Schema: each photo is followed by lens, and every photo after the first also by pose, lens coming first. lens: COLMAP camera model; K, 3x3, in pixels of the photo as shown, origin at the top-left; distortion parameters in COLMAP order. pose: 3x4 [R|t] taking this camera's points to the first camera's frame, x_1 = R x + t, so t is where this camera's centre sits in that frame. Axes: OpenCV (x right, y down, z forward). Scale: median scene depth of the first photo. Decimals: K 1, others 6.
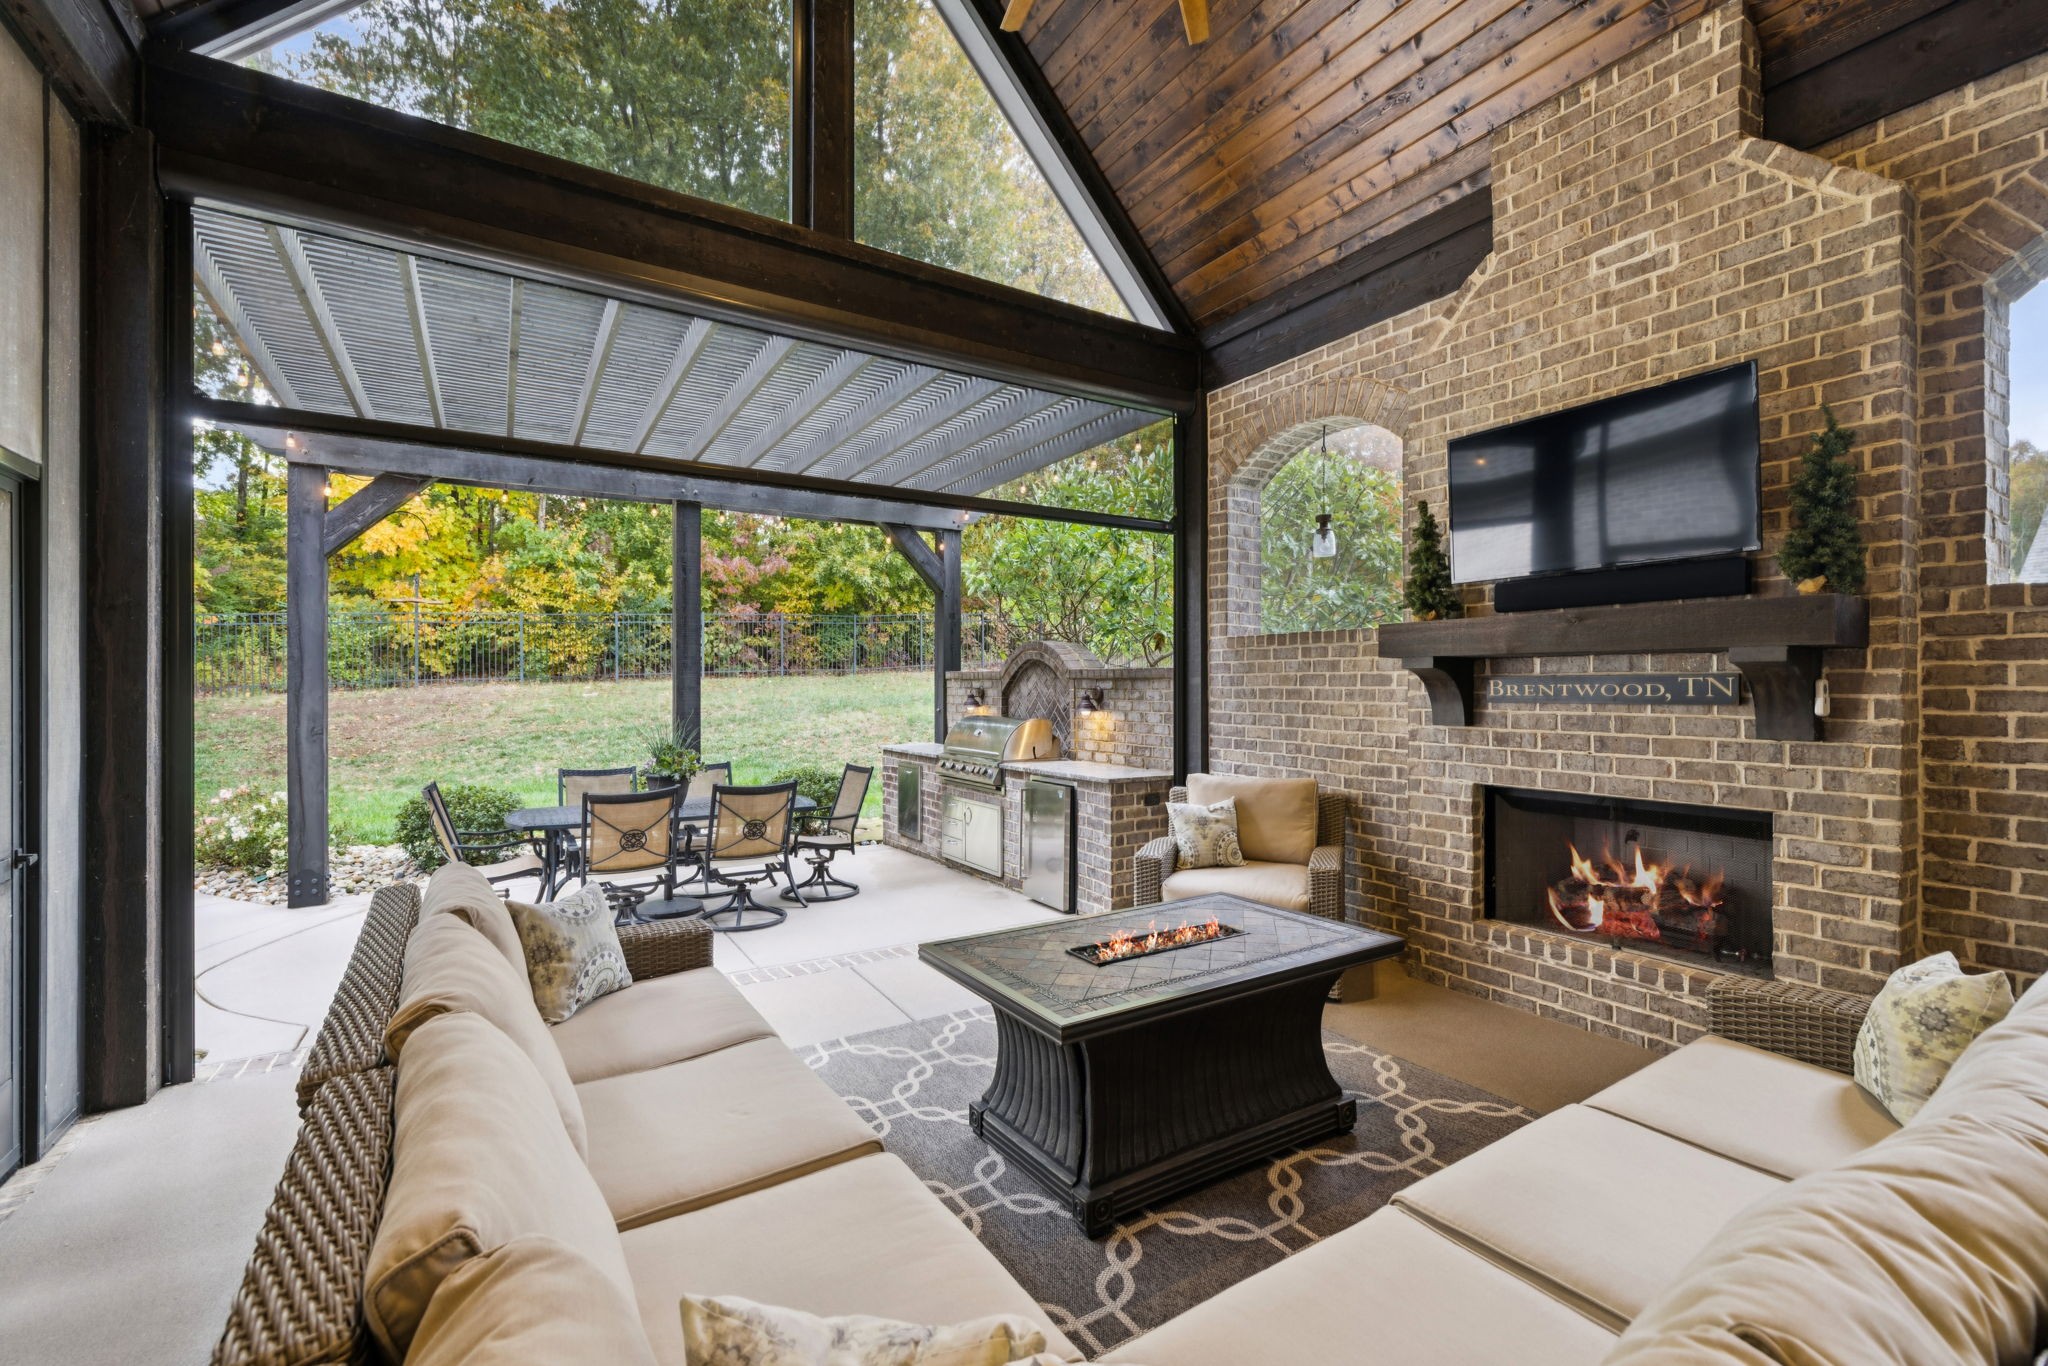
lens RADIAL K [[865.3, 0, 1022.3], [0, 865.3, 691.8], [0, 0, 1]] dist [0.007389, 0.000033]
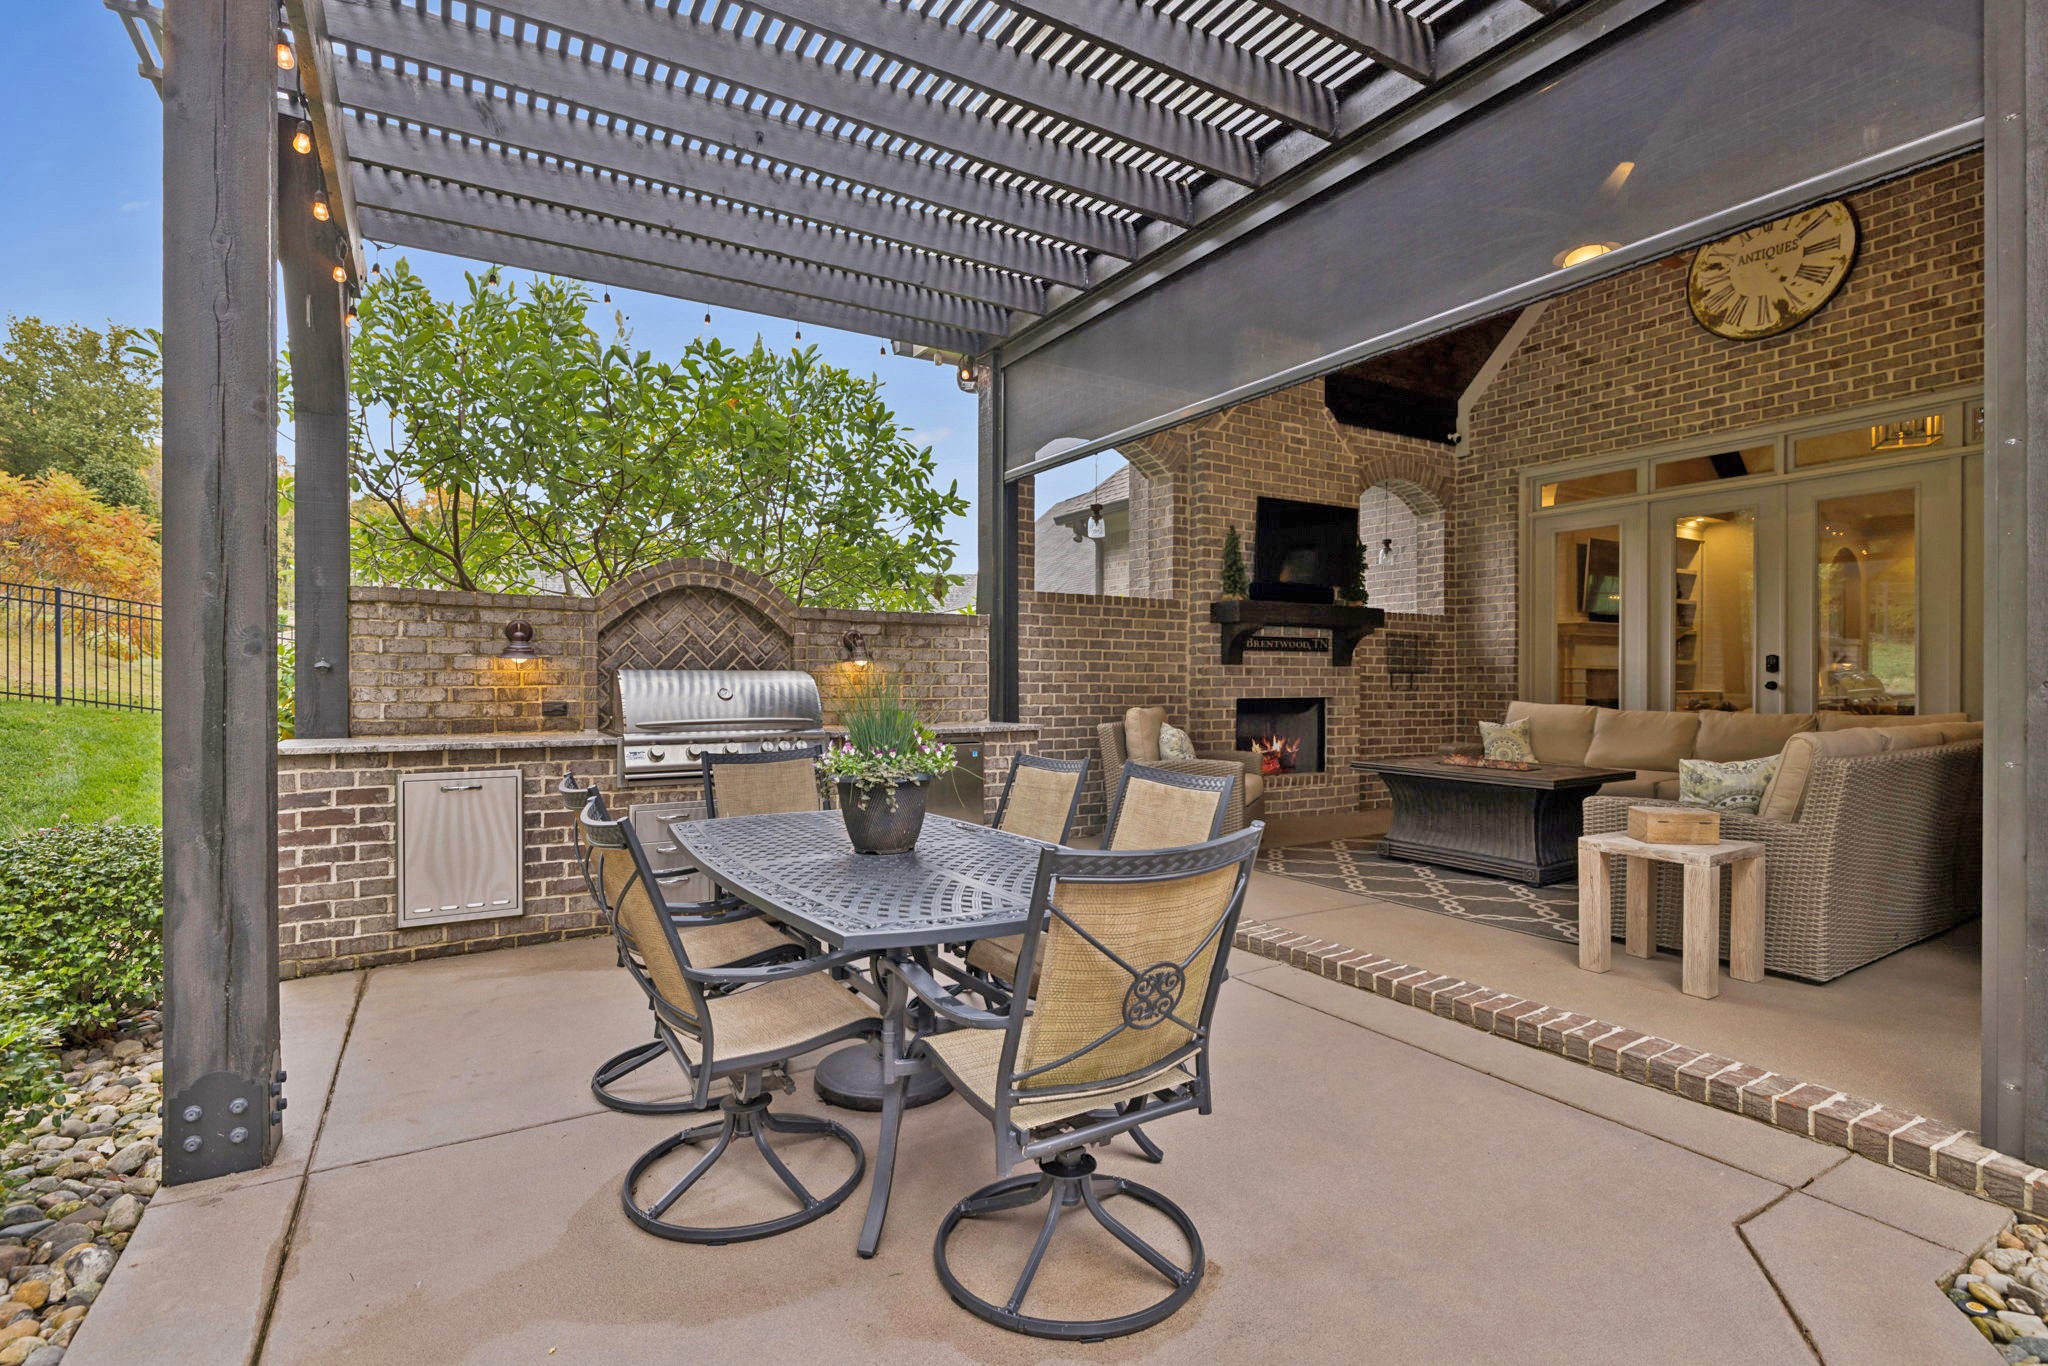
lens RADIAL K [[957.4, 0, 1020.4], [0, 957.4, 673.2], [0, 0, 1]] dist [0.001011, -0.000039]
pose [[0.021268, 0.010152, 0.999722, -0.279427], [0.005996, 0.999929, -0.010282, 0.015140], [-0.999756, 0.006213, 0.021206, 0.286750]]
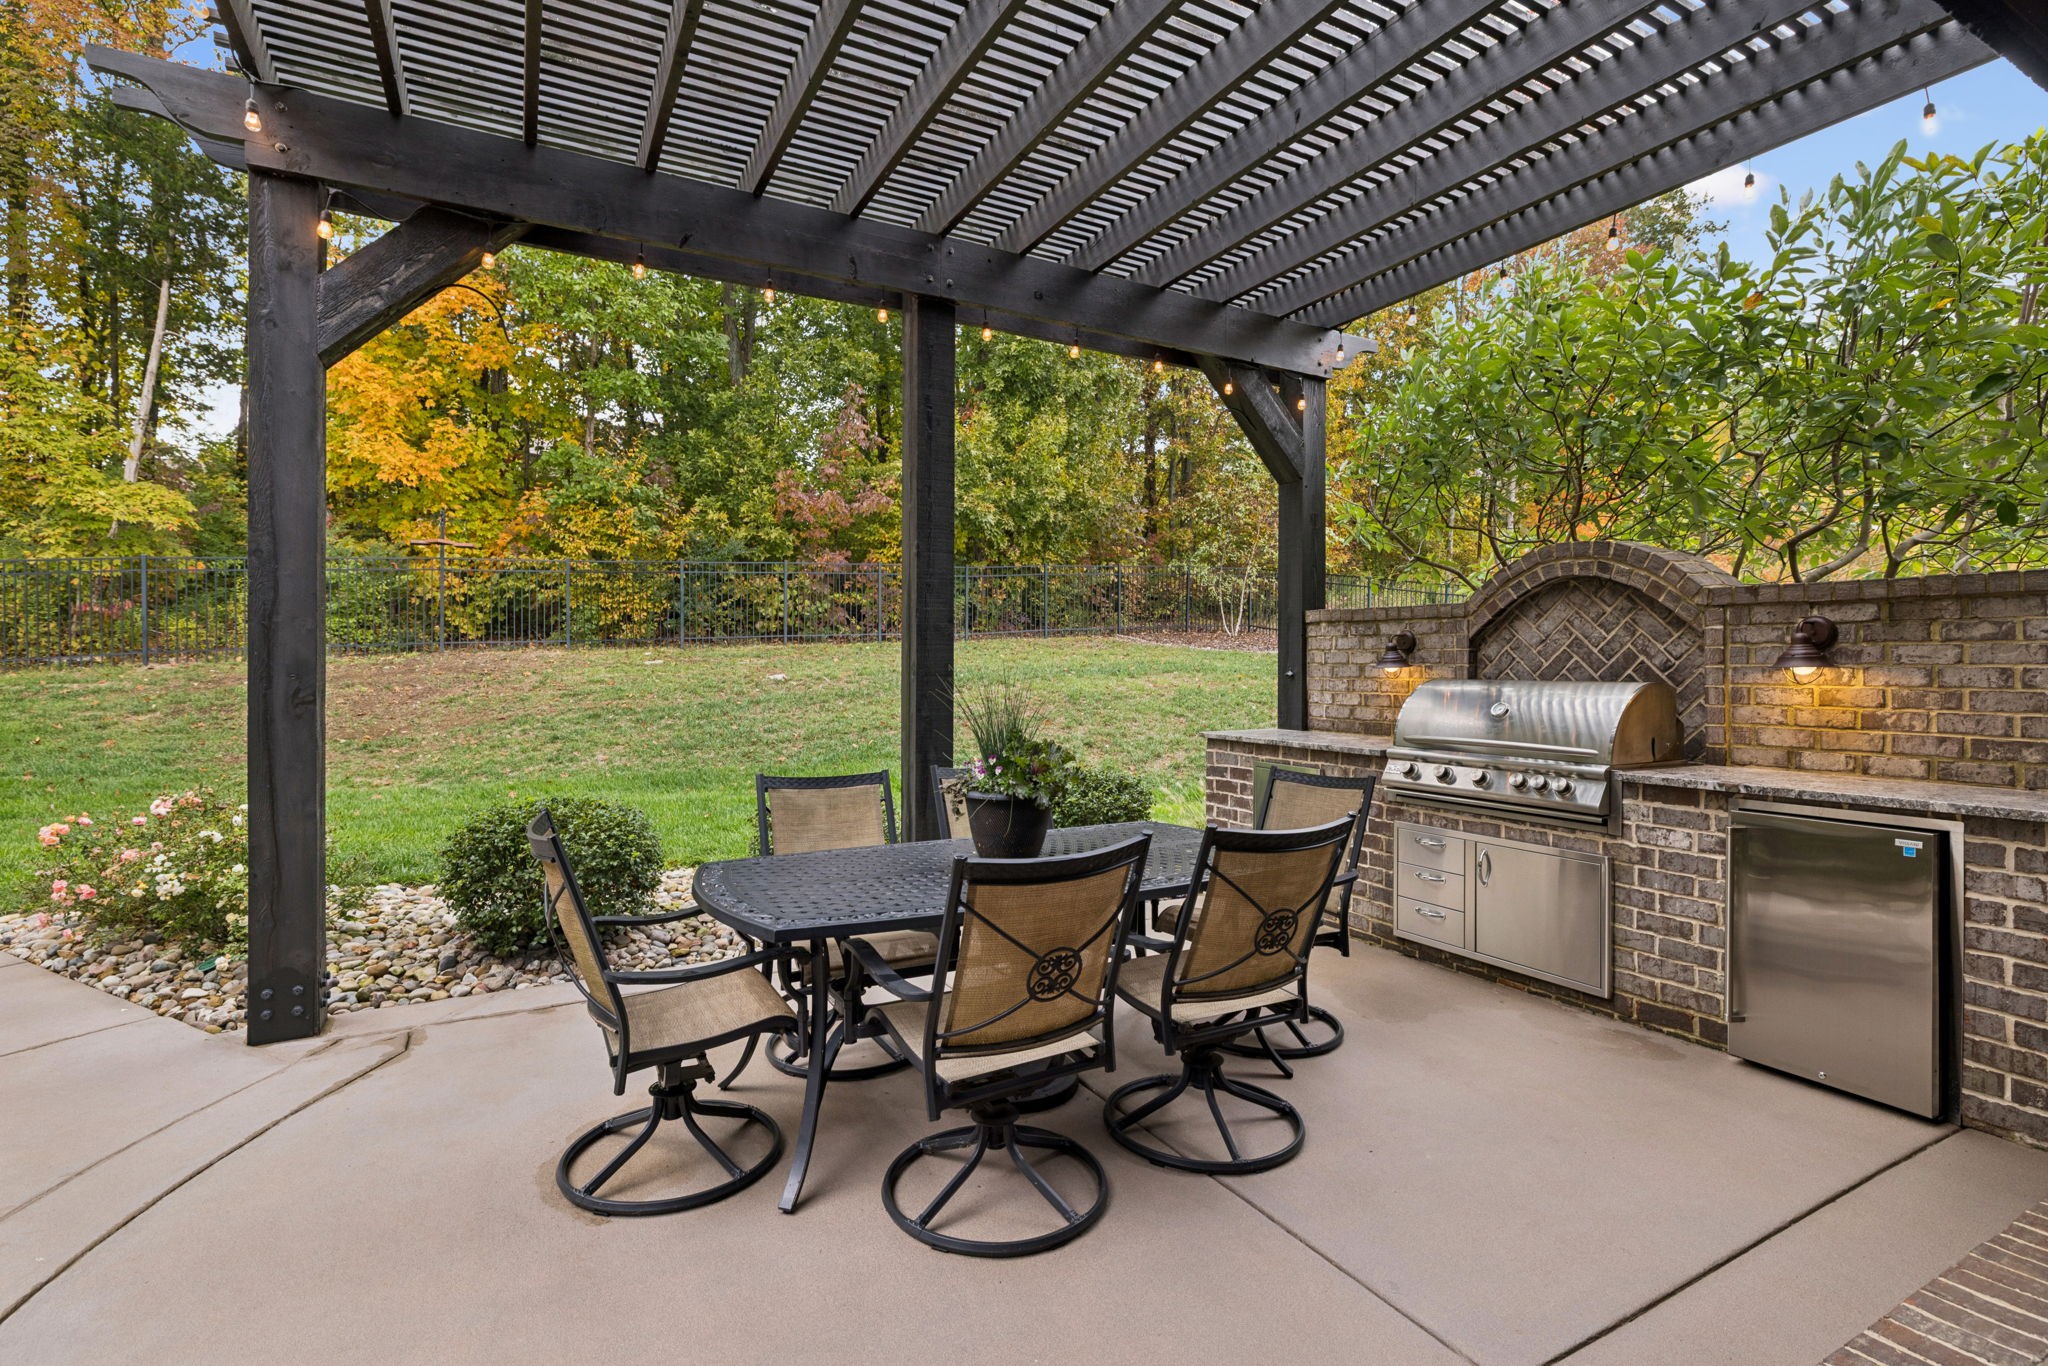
lens RADIAL K [[957.4, 0, 1020.4], [0, 957.4, 673.2], [0, 0, 1]] dist [0.001011, -0.000039]
pose [[0.998448, 0.004728, -0.055499, -0.116438], [-0.004585, 0.999986, 0.002698, 0.009091], [0.055511, -0.002440, 0.998455, 0.149628]]
